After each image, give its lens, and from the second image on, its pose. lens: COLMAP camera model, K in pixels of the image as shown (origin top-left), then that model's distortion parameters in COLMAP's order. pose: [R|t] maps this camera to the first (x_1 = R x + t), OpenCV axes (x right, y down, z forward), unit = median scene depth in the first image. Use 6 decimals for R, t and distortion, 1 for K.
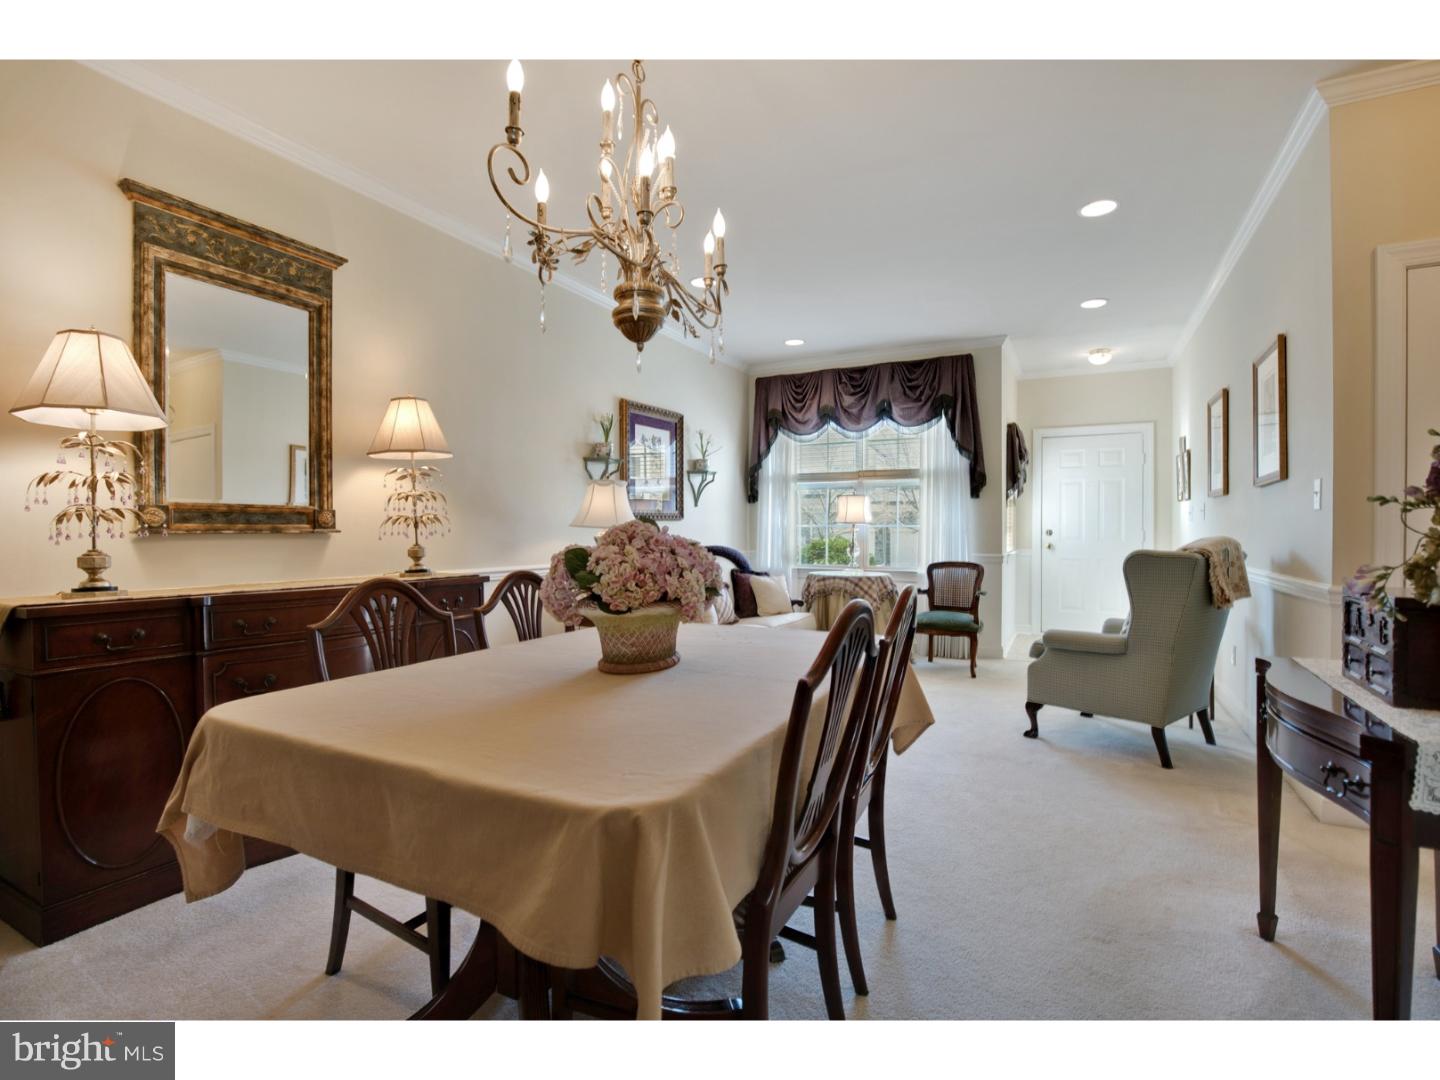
lens RADIAL K [[664.8, 0, 715.5], [0, 664.8, 535.2], [0, 0, 1]] dist [-0.032435, 0.000902]
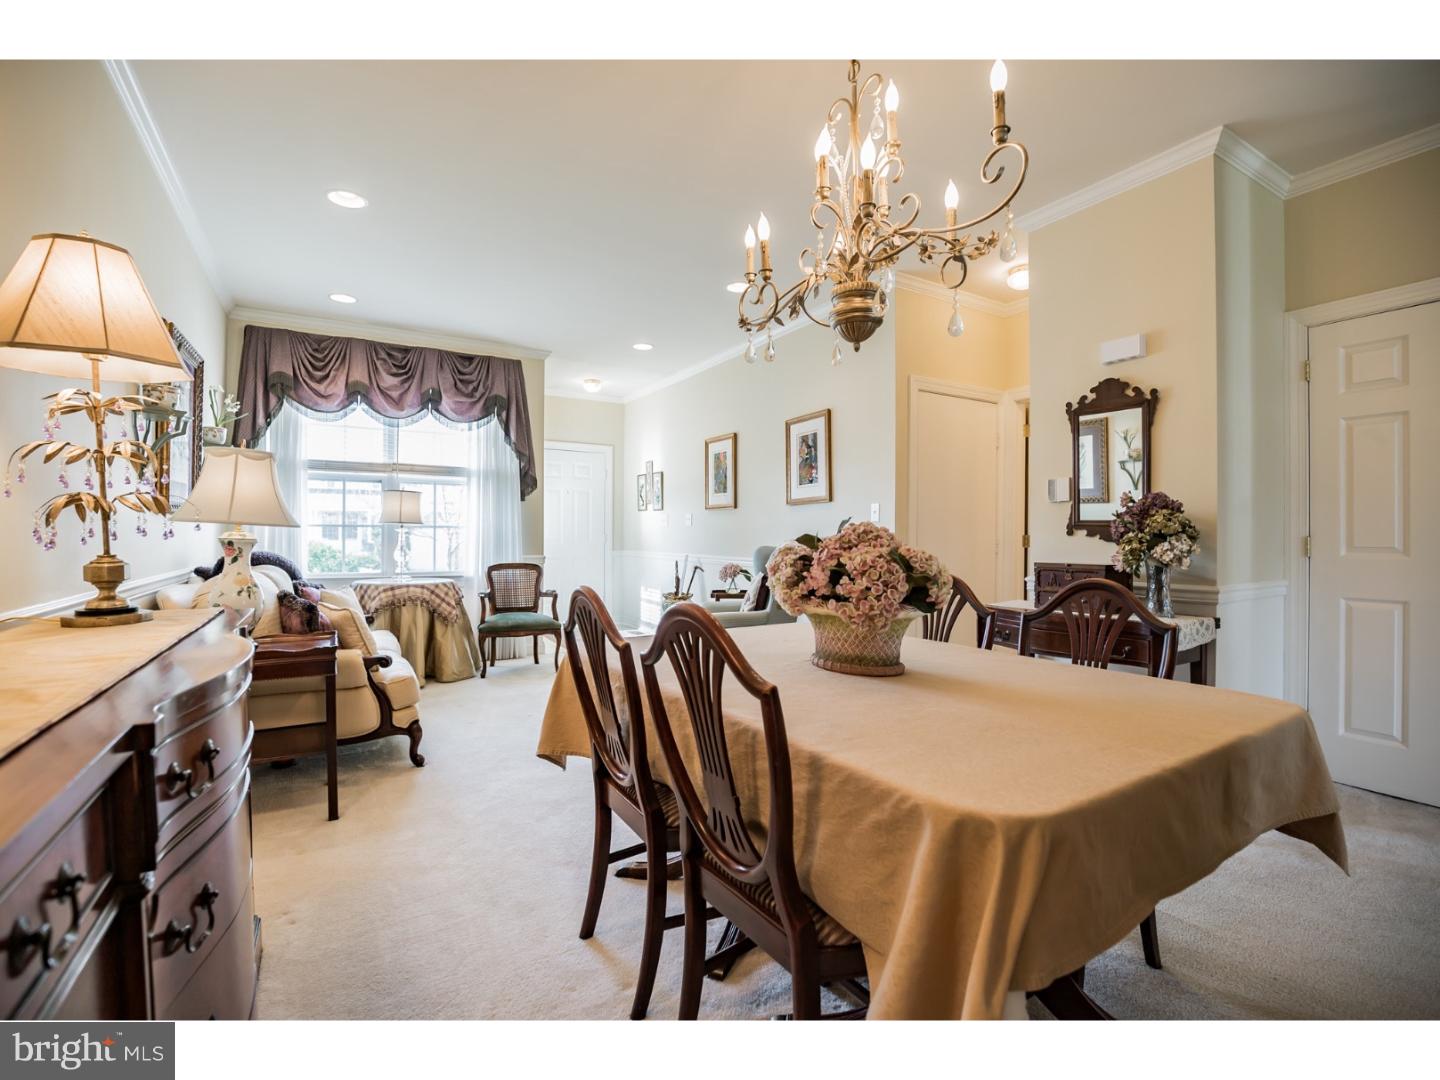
lens RADIAL K [[664.8, 0, 715.5], [0, 664.8, 535.2], [0, 0, 1]] dist [-0.032435, 0.000902]
pose [[0.510714, 0.001148, 0.859750, -0.335440], [0.001535, 0.999996, -0.002248, 0.000626], [-0.859750, 0.002468, 0.510710, 0.205545]]
